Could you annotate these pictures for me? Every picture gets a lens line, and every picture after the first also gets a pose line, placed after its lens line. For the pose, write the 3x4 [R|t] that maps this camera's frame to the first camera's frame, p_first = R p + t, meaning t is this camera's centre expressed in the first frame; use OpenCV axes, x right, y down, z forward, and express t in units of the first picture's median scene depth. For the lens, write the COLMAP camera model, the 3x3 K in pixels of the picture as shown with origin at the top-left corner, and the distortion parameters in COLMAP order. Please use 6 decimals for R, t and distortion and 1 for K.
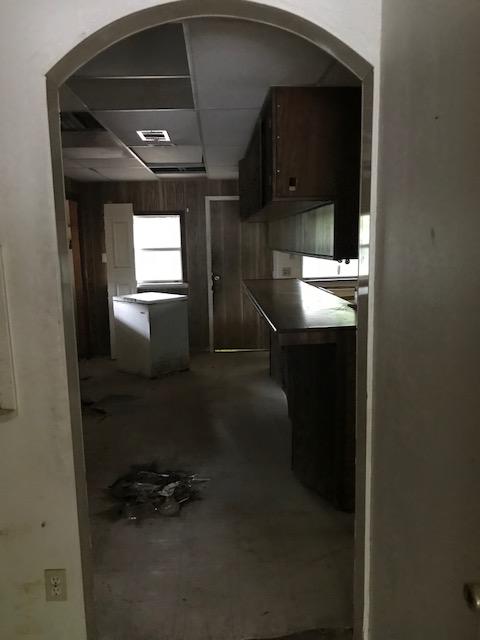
lens RADIAL K [[531.3, 0, 240.9], [0, 531.3, 321.2], [0, 0, 1]] dist [0.037148, -0.050960]
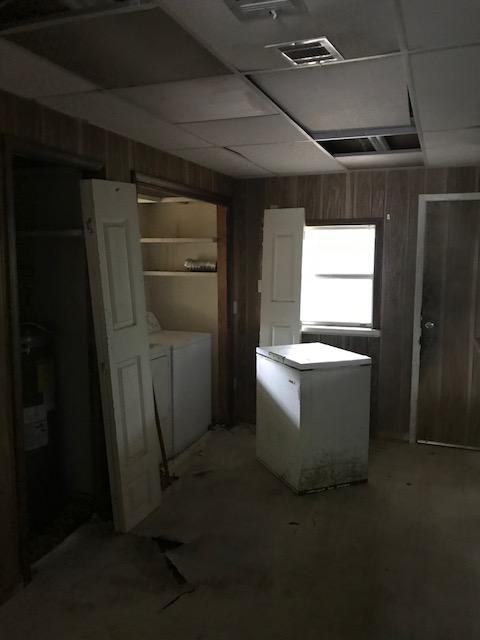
lens RADIAL K [[531.3, 0, 239.5], [0, 531.3, 323.0], [0, 0, 1]] dist [0.037148, -0.050960]
pose [[0.918785, 0.063792, -0.389570, -0.006640], [-0.076569, 0.996914, -0.017339, -0.057161], [0.387261, 0.045760, 0.920834, 0.350296]]
